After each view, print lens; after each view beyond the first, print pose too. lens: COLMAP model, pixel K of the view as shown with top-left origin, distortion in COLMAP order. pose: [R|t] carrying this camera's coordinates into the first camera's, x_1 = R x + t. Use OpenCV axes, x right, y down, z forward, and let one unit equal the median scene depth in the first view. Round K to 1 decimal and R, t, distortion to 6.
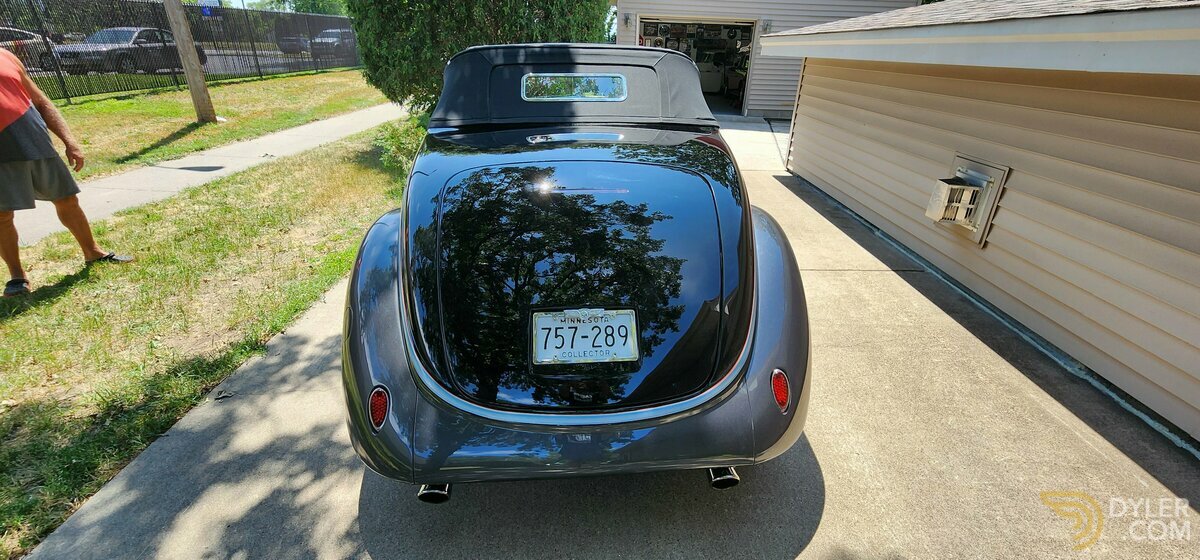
lens RADIAL K [[499.0, 0, 603.7], [0, 499.0, 288.4], [0, 0, 1]] dist [-0.003031, 0.000499]
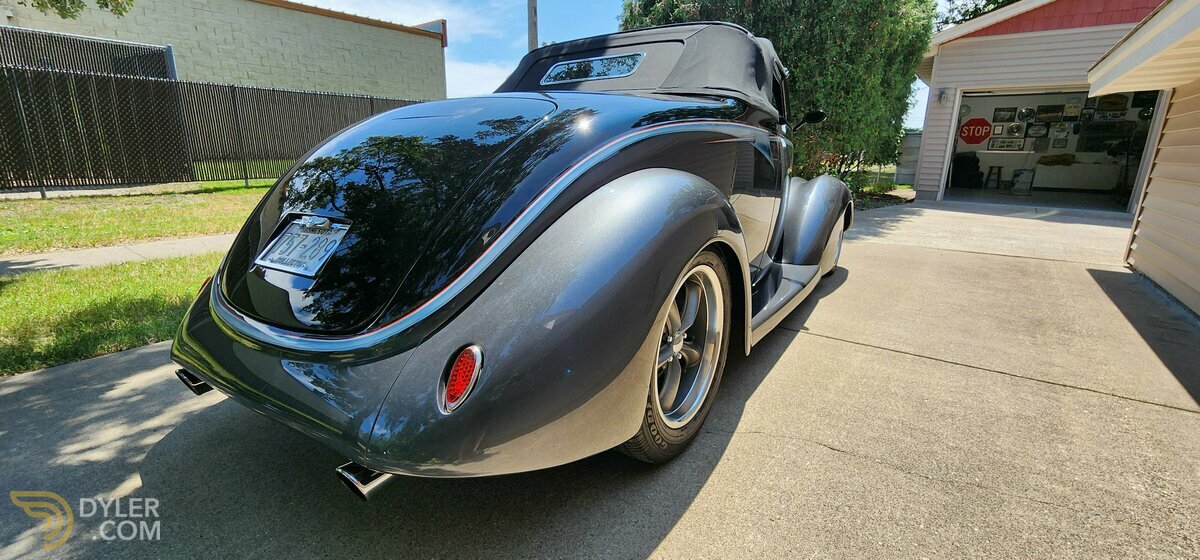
lens RADIAL K [[499.0, 0, 602.9], [0, 499.0, 282.1], [0, 0, 1]] dist [-0.003031, 0.000499]
pose [[0.796074, 0.142780, -0.588116, 0.371122], [-0.261413, 0.957565, -0.121376, 0.053463], [0.545830, 0.250365, 0.799617, 0.251966]]
